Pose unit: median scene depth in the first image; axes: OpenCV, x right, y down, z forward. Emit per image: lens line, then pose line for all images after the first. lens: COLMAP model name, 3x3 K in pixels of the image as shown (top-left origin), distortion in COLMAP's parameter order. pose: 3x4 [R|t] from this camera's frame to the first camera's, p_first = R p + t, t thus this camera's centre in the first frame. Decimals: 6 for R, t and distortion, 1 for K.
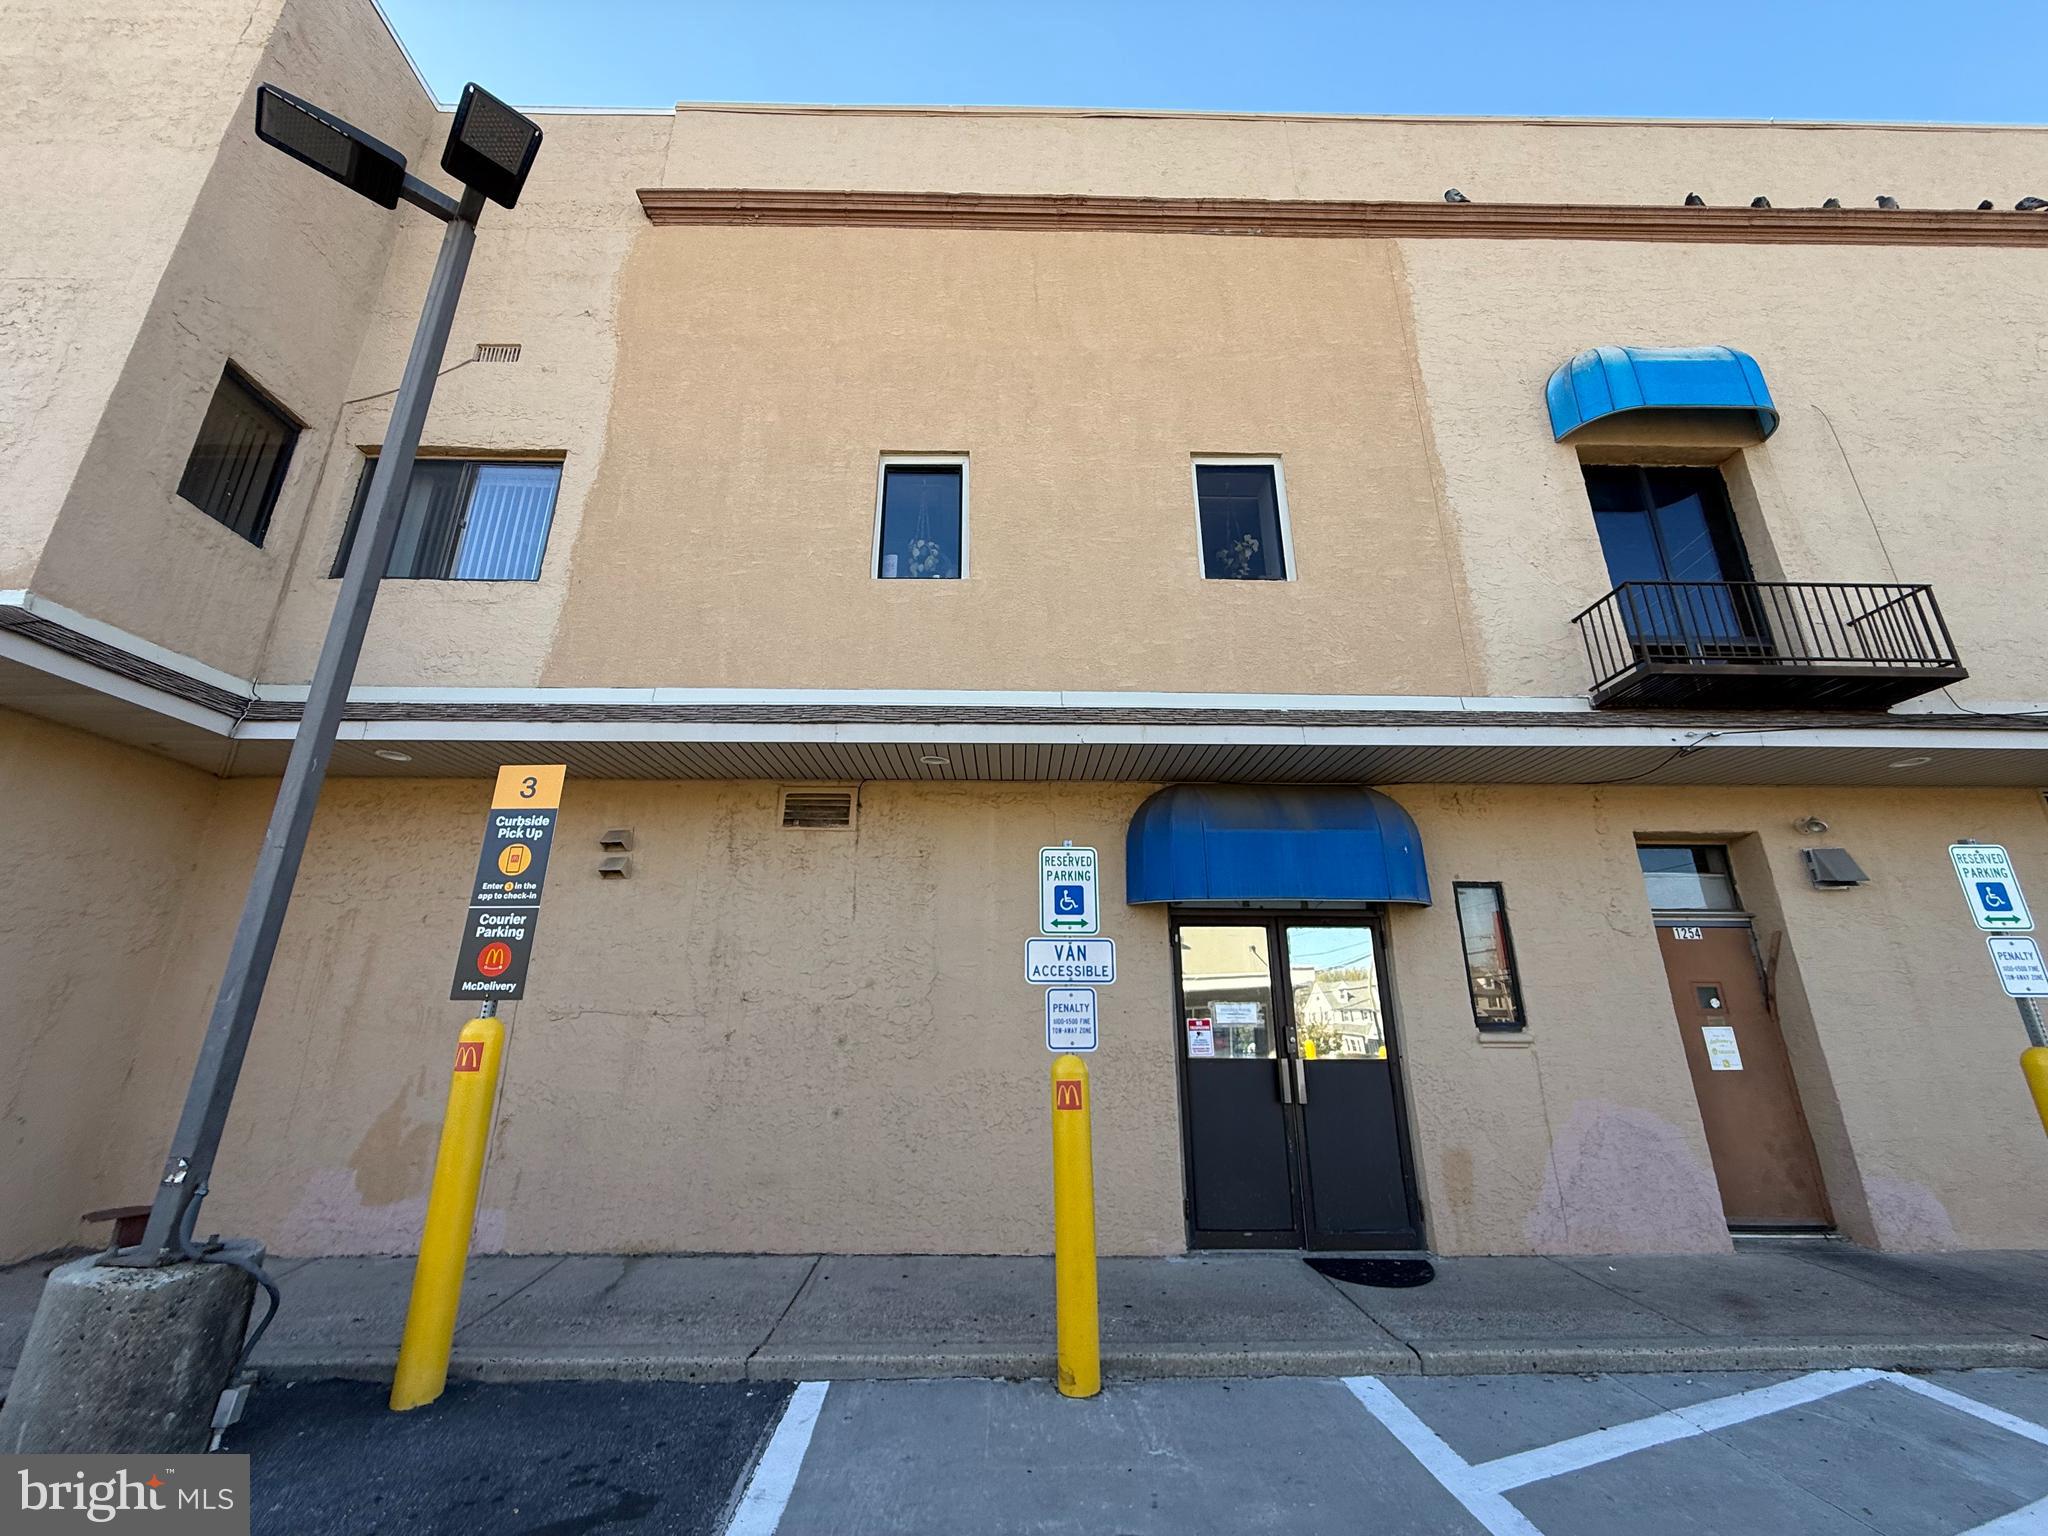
lens RADIAL K [[809.8, 0, 1026.5], [0, 809.8, 761.4], [0, 0, 1]] dist [-0.000173, -0.001245]
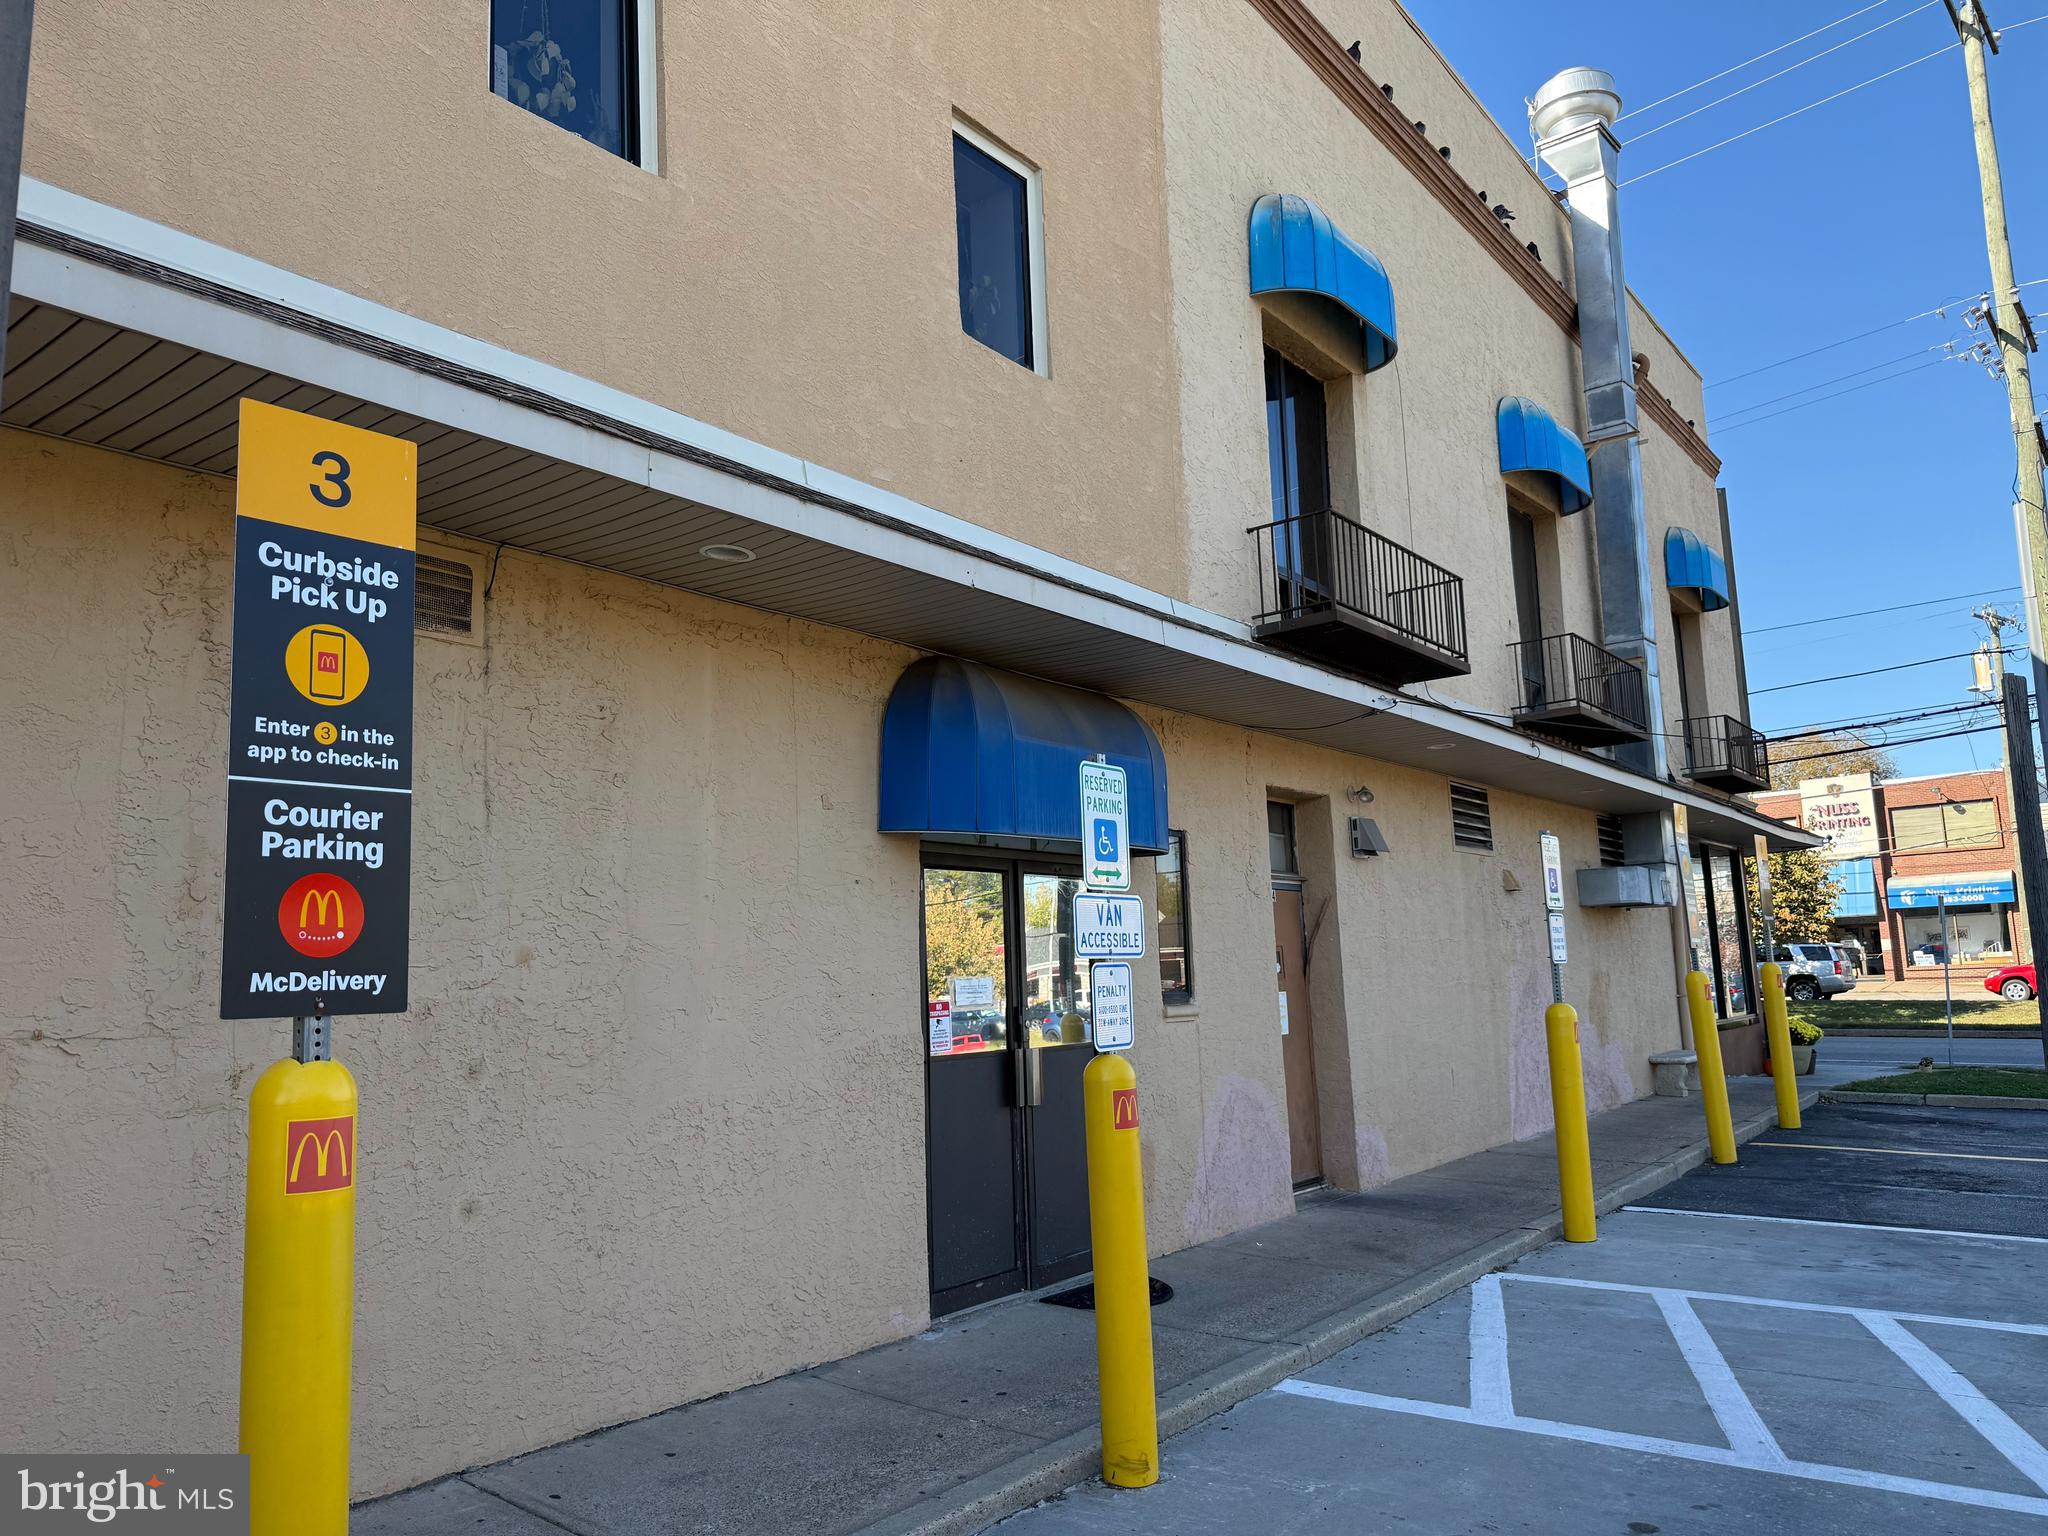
lens RADIAL K [[1423.6, 0, 1032.9], [0, 1423.6, 772.5], [0, 0, 1]] dist [0.053074, -0.073376]
pose [[0.624732, 0.091015, 0.775517, -0.707360], [-0.209111, 0.976408, 0.053862, 0.047695], [-0.752318, -0.195818, 0.629025, 0.224352]]
